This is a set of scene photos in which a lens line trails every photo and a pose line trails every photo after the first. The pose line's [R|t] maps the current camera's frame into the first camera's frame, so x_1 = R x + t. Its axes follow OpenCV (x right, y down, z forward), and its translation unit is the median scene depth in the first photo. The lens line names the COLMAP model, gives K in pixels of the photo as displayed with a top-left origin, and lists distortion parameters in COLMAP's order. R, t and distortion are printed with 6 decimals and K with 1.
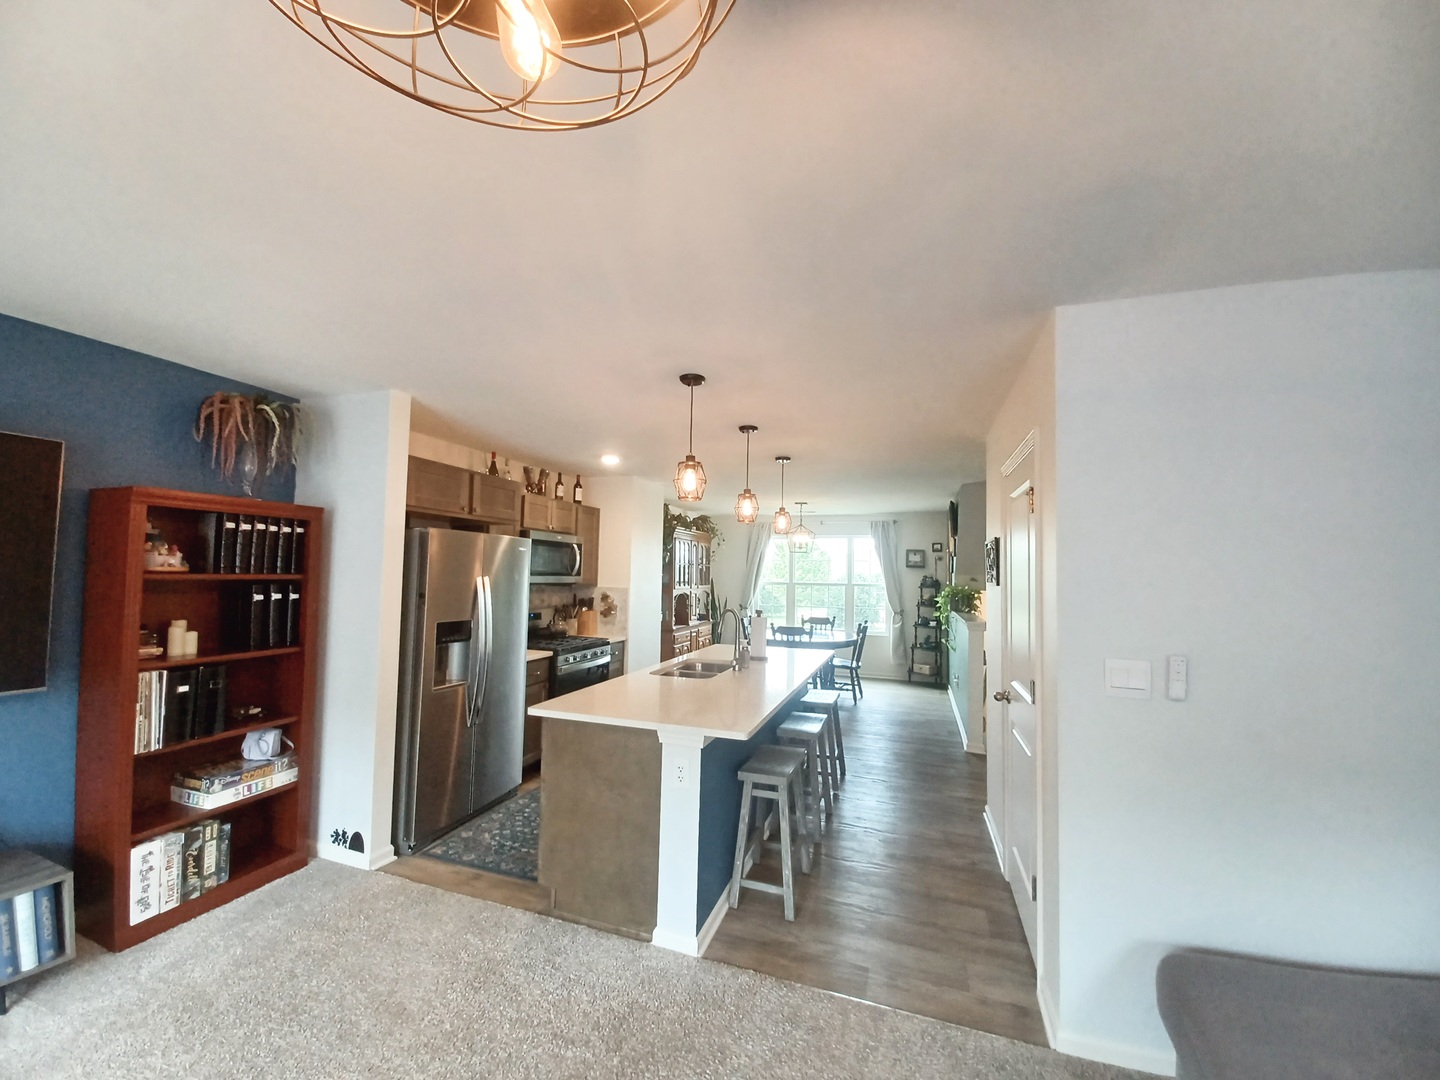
lens RADIAL K [[568.4, 0, 710.6], [0, 568.4, 549.5], [0, 0, 1]] dist [0.009781, -0.011254]
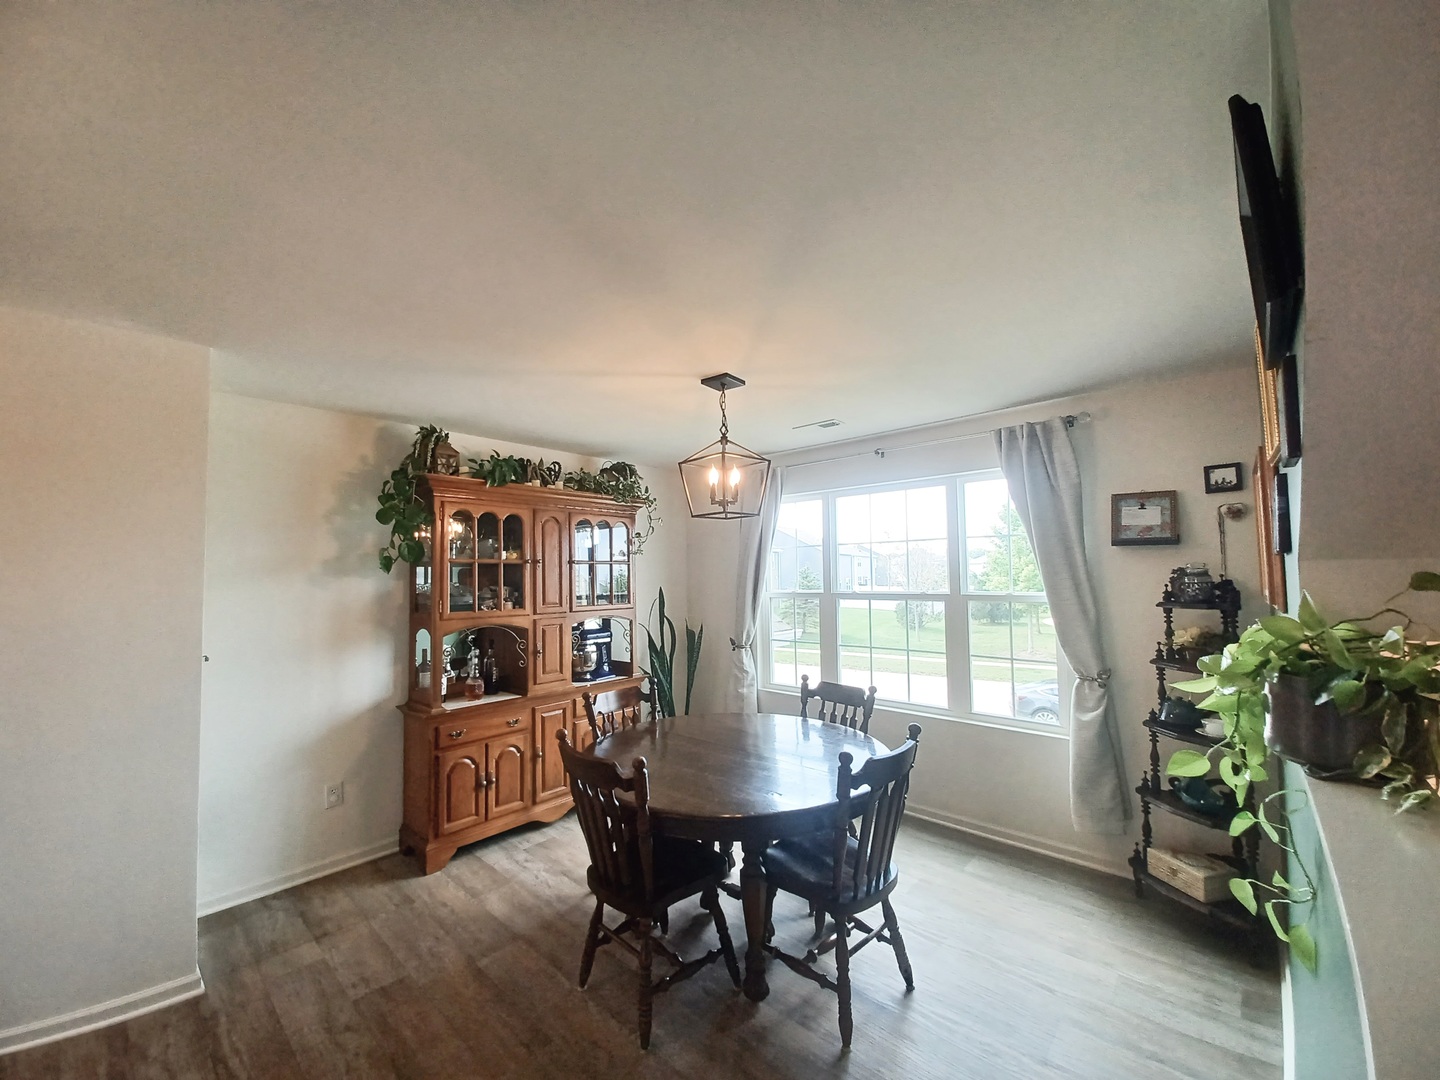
lens RADIAL K [[568.4, 0, 710.6], [0, 568.4, 549.5], [0, 0, 1]] dist [0.009781, -0.011254]
pose [[0.921292, -0.049621, -0.385692, 0.254287], [0.048644, 0.998740, -0.012299, 0.026119], [0.385816, -0.007431, 0.922546, 0.595241]]
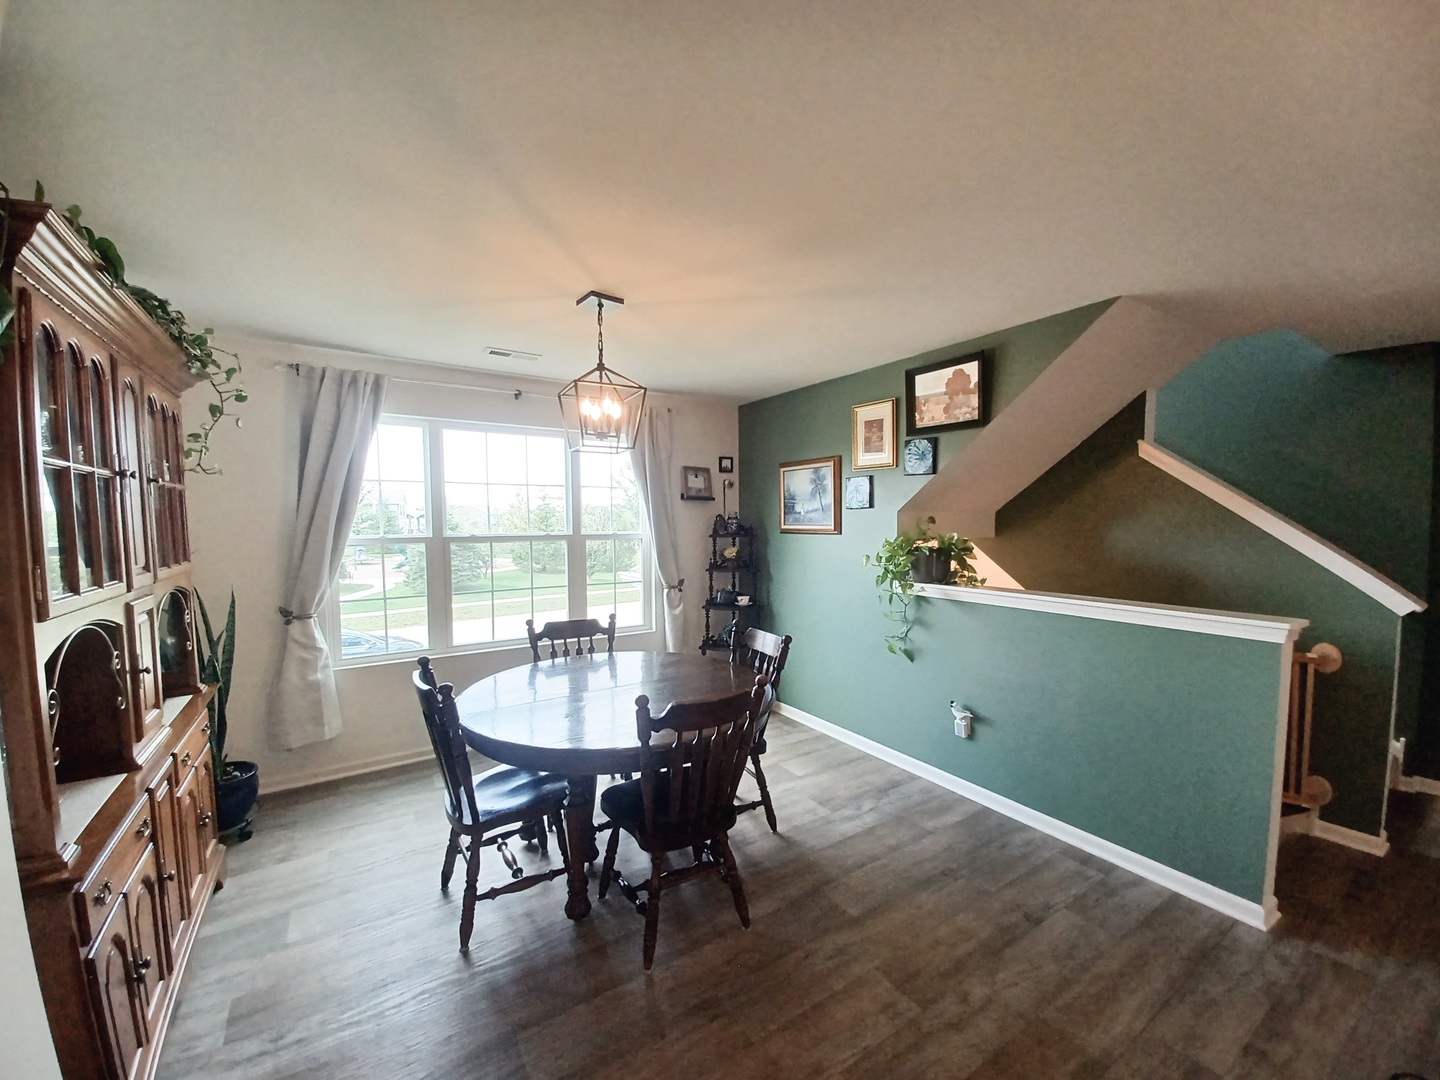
lens RADIAL K [[575.1, 0, 717.1], [0, 575.1, 555.1], [0, 0, 1]] dist [-0.000392, 0.000082]
pose [[0.591196, -0.071642, 0.803340, -0.072449], [-0.026192, 0.993816, 0.107904, 0.024172], [-0.806102, -0.084834, 0.585664, 0.663191]]
